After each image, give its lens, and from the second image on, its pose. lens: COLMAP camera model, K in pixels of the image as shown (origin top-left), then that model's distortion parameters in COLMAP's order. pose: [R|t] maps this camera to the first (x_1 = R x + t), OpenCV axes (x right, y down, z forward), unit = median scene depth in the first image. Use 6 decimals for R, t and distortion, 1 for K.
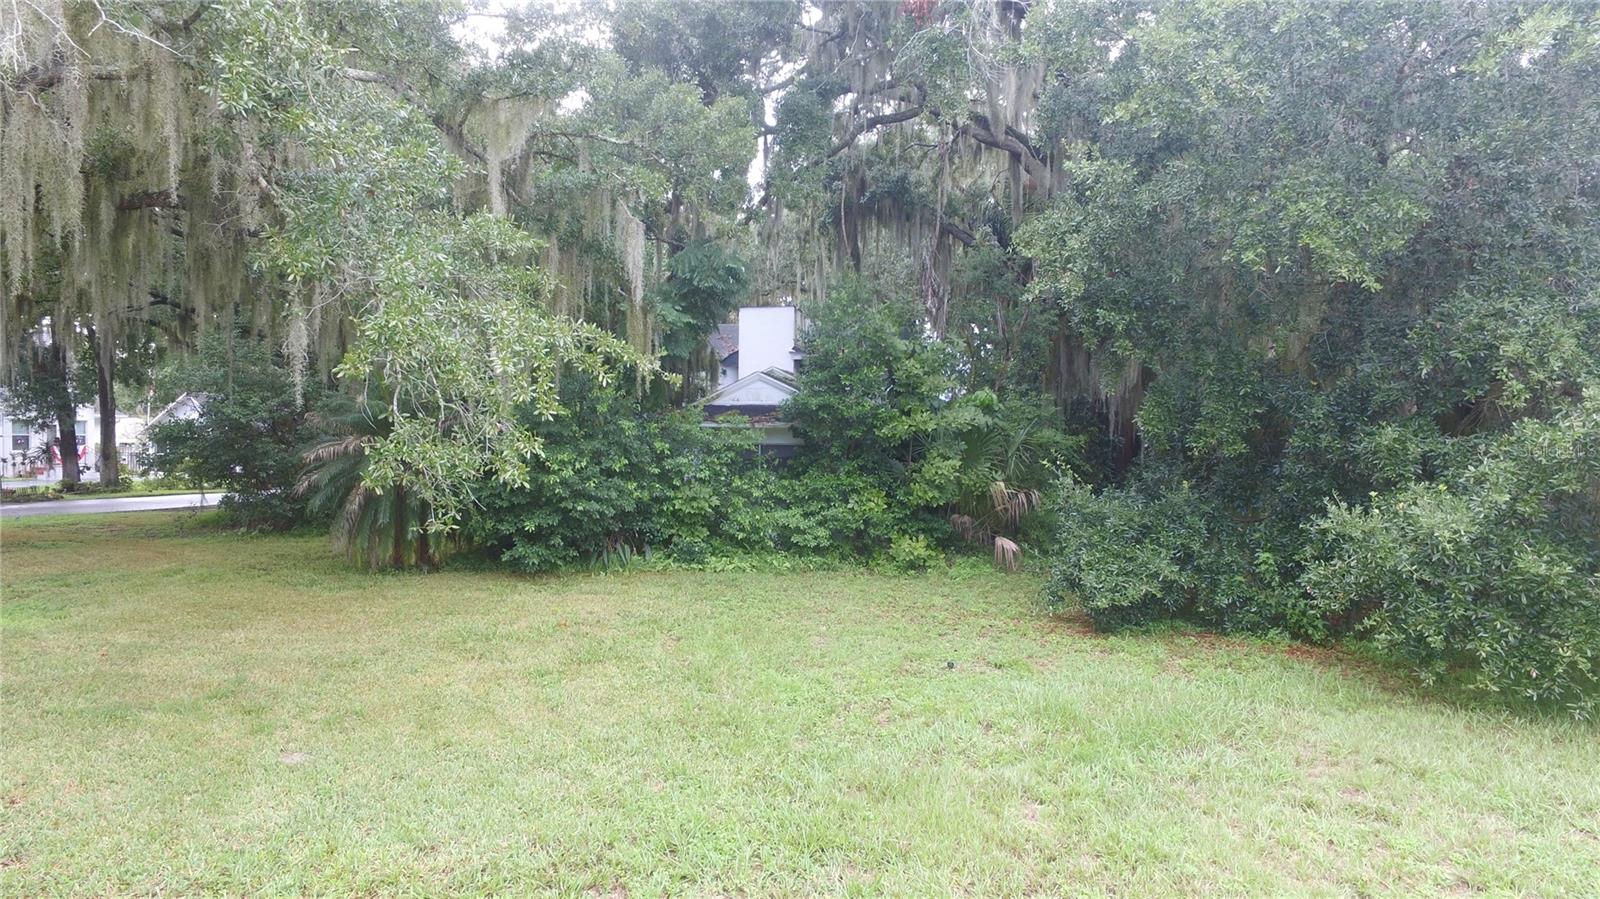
lens RADIAL K [[937.9, 0, 793.8], [0, 937.9, 462.0], [0, 0, 1]] dist [-0.015627, 0.016355]
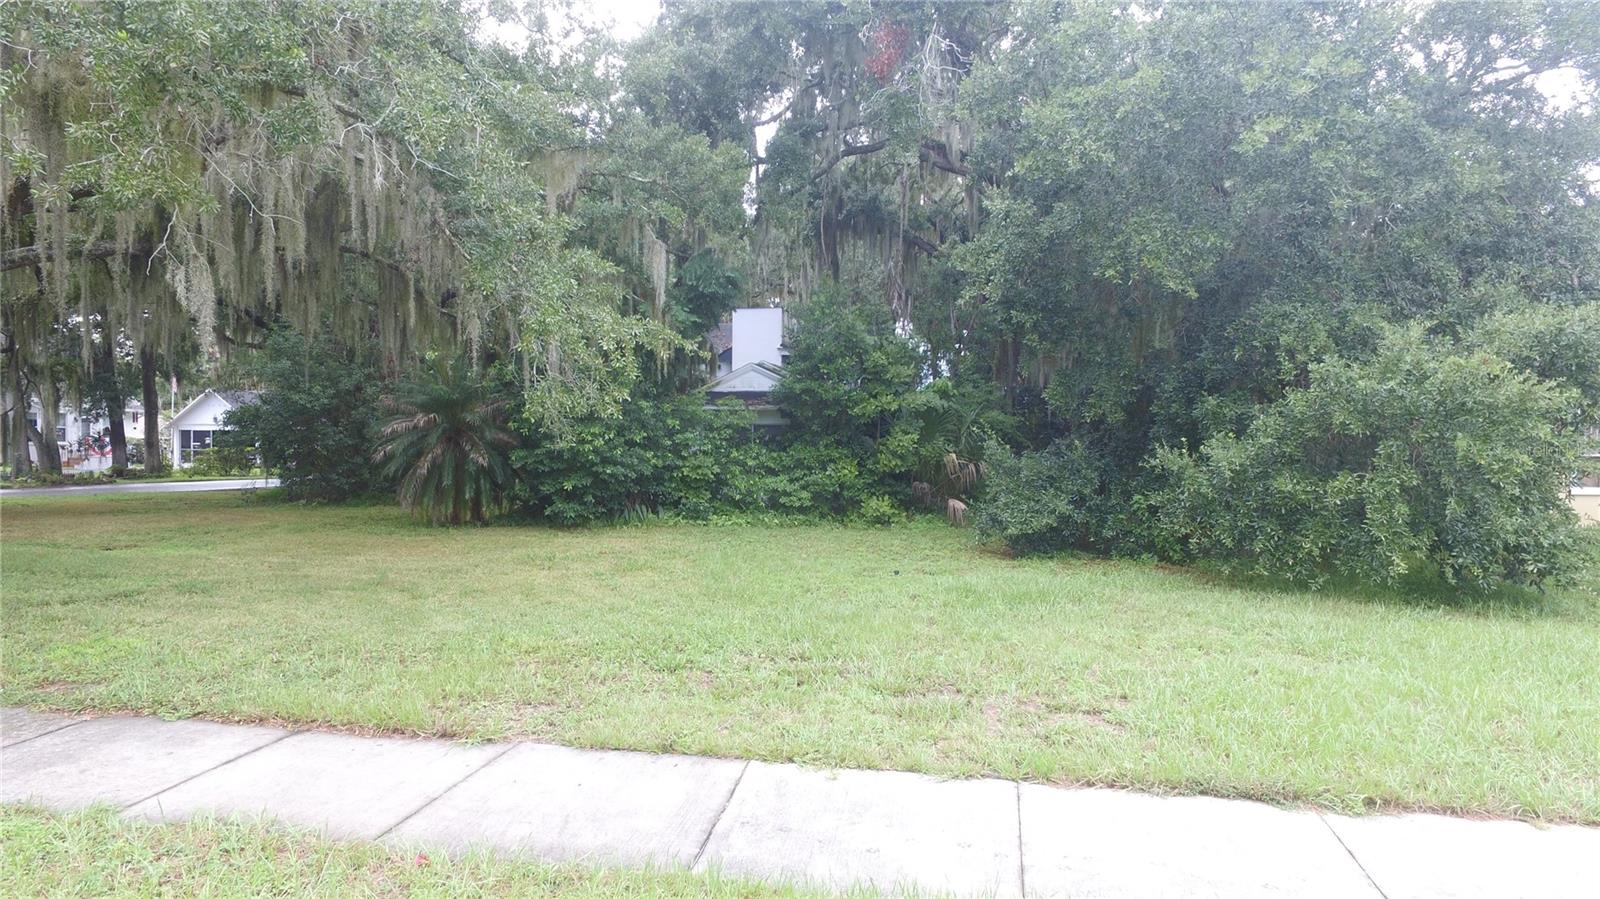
lens RADIAL K [[937.9, 0, 794.0], [0, 937.9, 461.3], [0, 0, 1]] dist [-0.015627, 0.016355]
pose [[0.999919, -0.001621, 0.012640, 0.001190], [0.001636, 0.999998, -0.001143, 0.047246], [-0.012638, 0.001164, 0.999919, -0.300558]]
